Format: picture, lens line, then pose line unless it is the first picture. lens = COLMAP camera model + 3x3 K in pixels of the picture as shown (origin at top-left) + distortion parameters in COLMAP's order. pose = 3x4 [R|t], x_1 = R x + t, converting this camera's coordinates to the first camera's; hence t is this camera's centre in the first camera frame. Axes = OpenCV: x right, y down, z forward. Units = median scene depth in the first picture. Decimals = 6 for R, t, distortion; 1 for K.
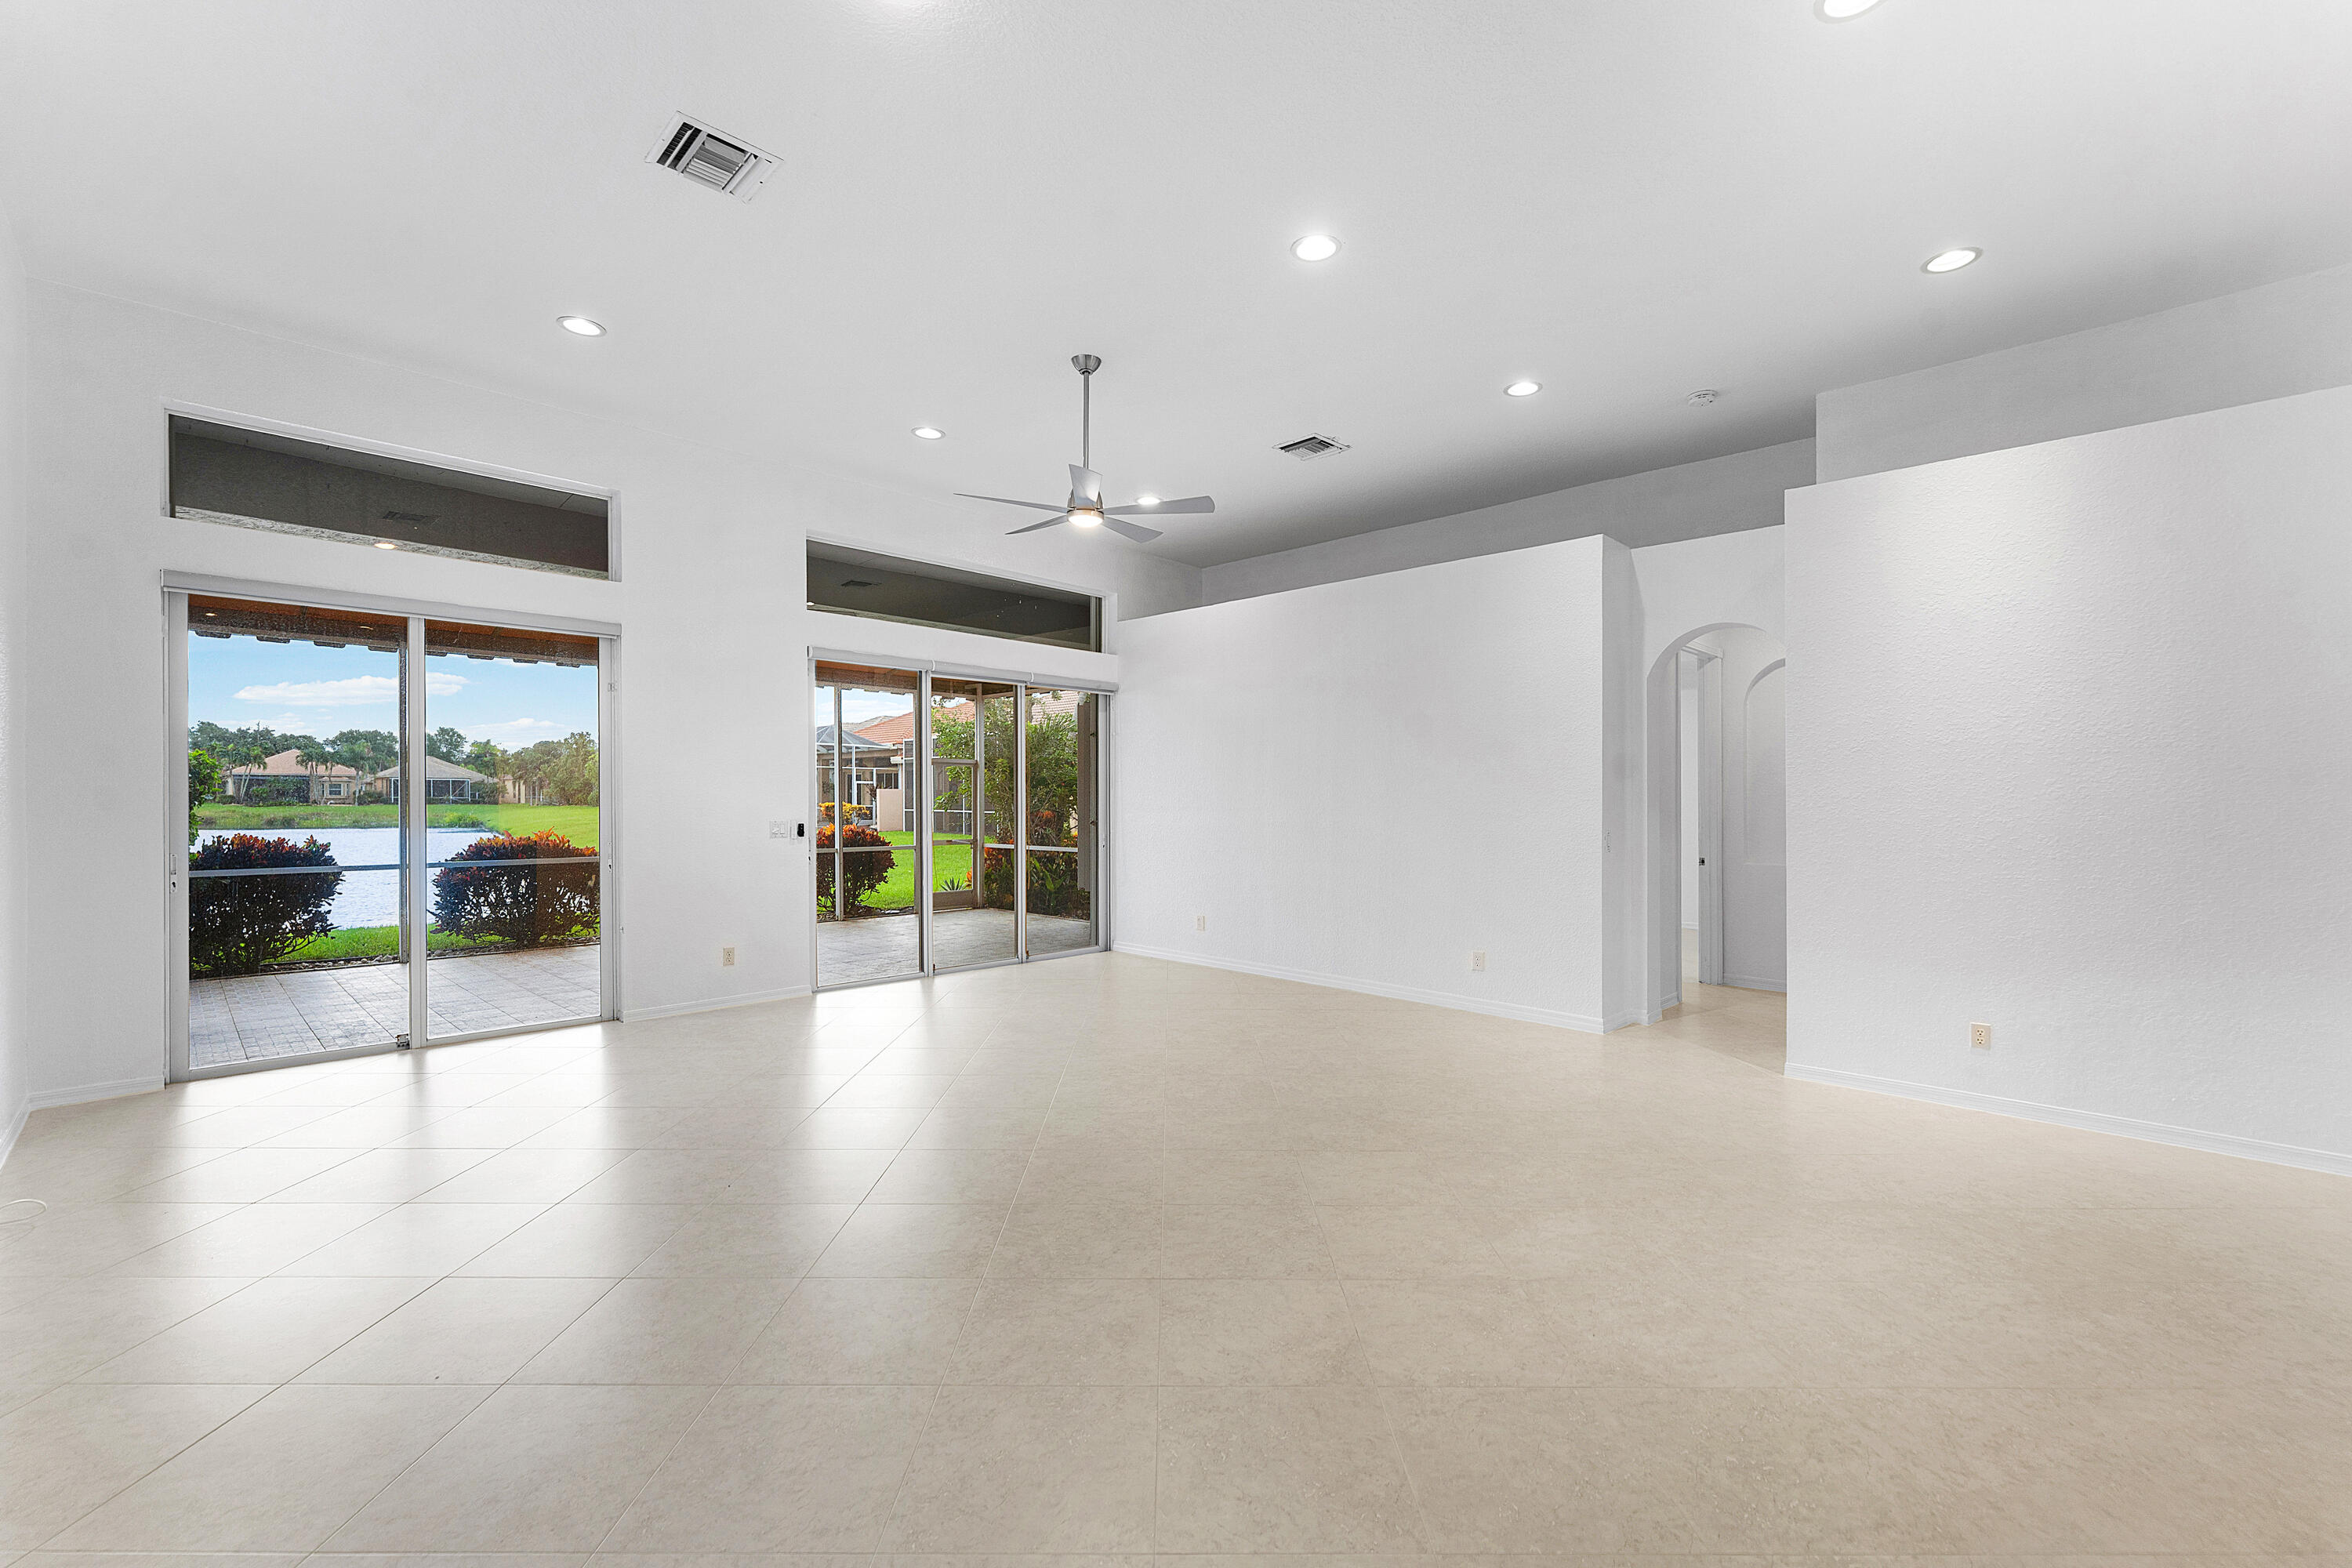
lens RADIAL K [[983.0, 0, 1150.2], [0, 983.0, 797.4], [0, 0, 1]] dist [-0.001384, 0.002832]
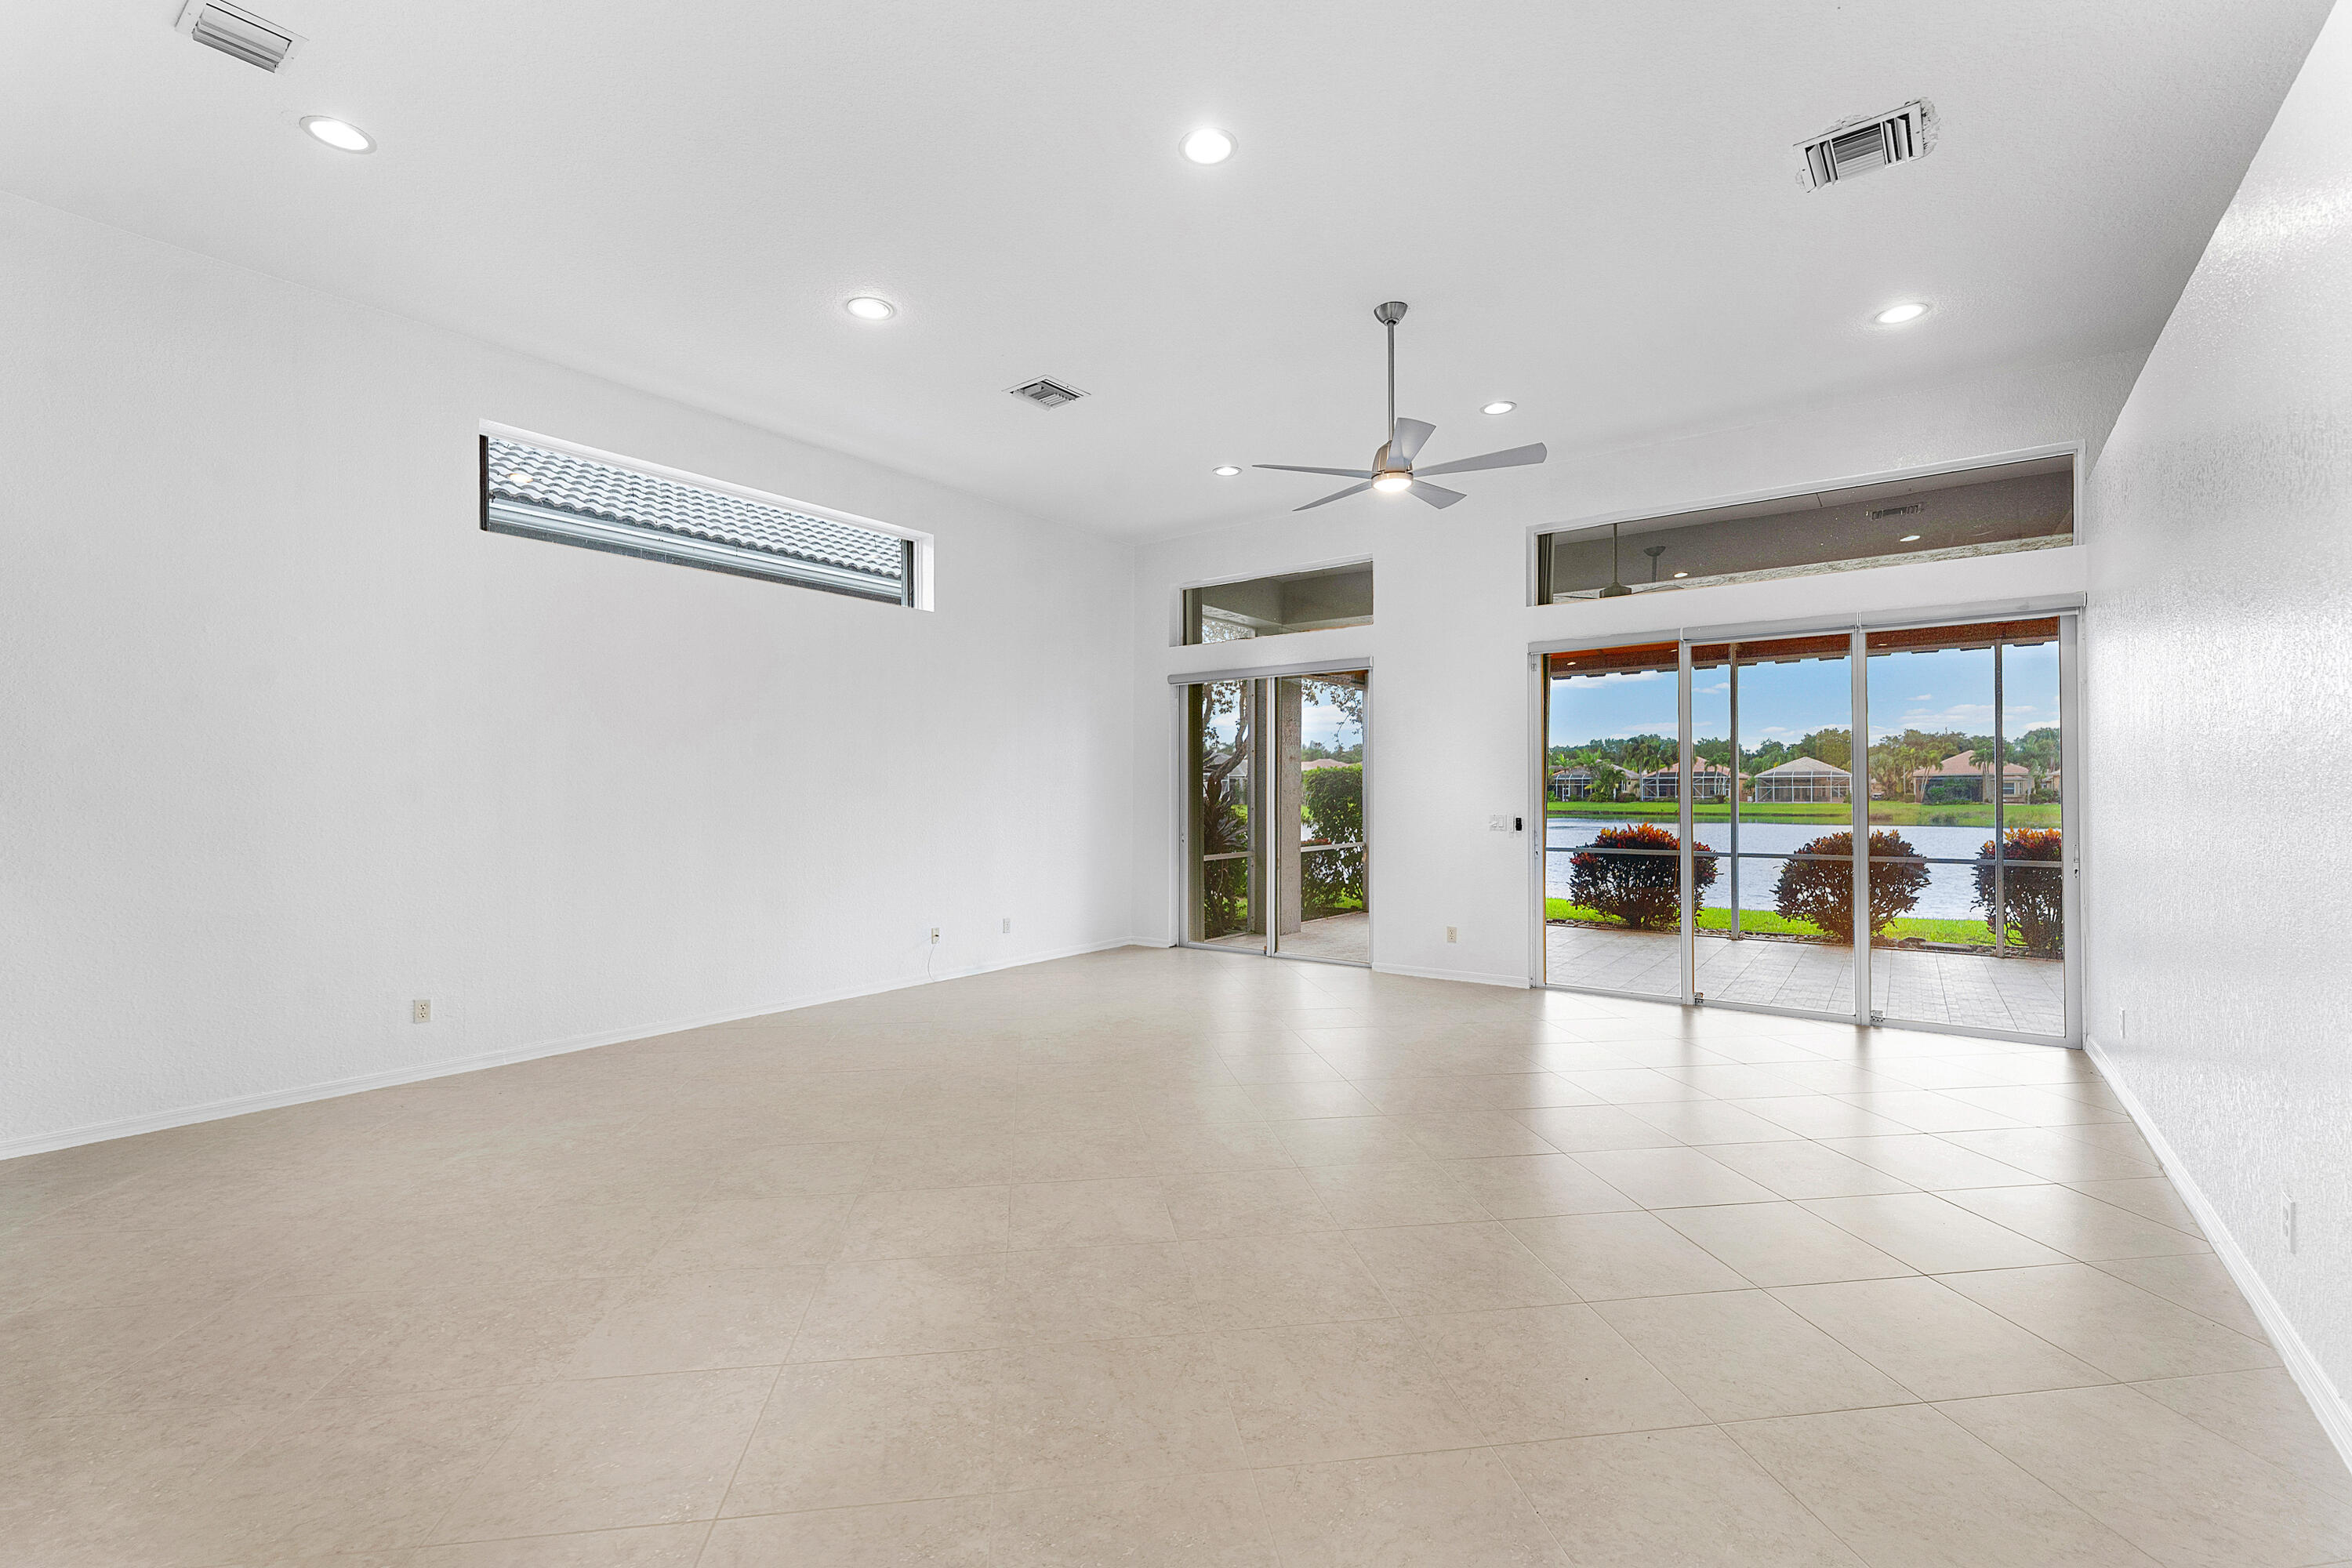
lens RADIAL K [[983.0, 0, 1192.1], [0, 983.0, 784.3], [0, 0, 1]] dist [-0.001384, 0.002832]
pose [[0.155908, -0.015903, -0.987644, 0.213567], [0.003383, 0.999873, -0.015566, 0.002468], [0.987766, -0.000914, 0.155942, 0.180569]]
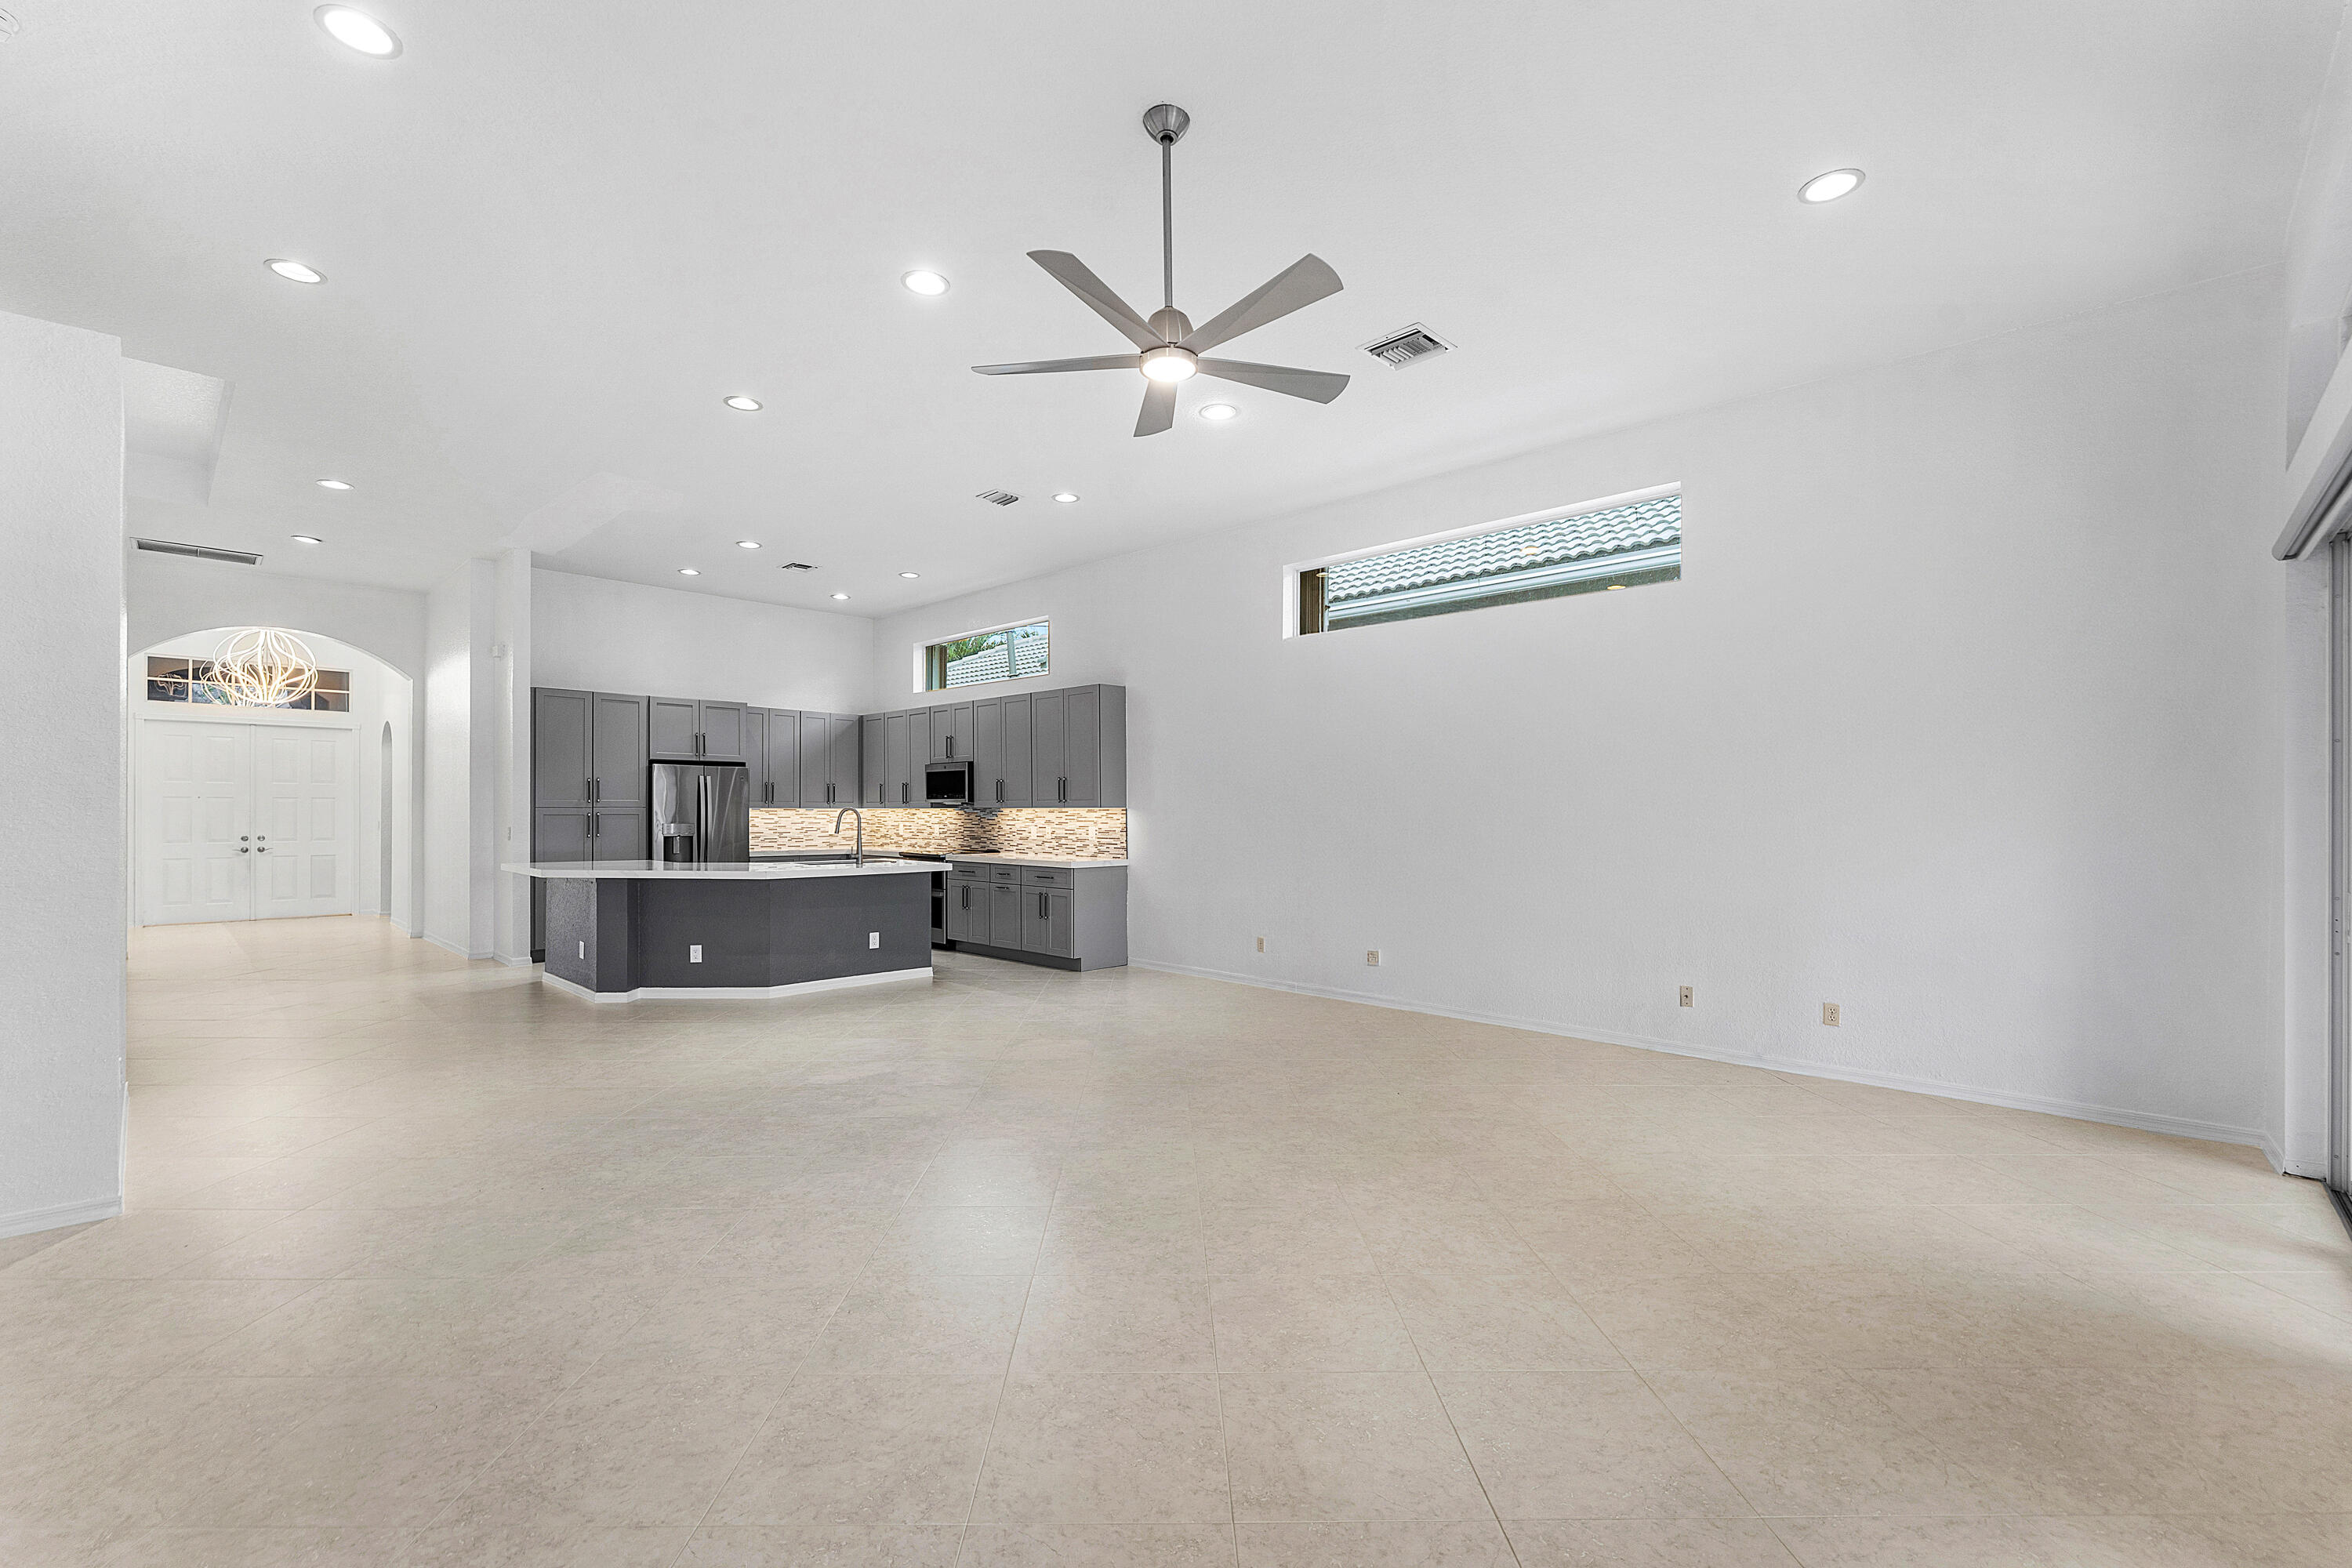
lens RADIAL K [[983.0, 0, 1134.6], [0, 983.0, 795.4], [0, 0, 1]] dist [-0.001384, 0.002832]
pose [[-0.999997, -0.001989, -0.001269, -0.010445], [-0.001963, 0.999801, -0.019869, 0.001769], [0.001308, -0.019867, -0.999802, 0.435459]]
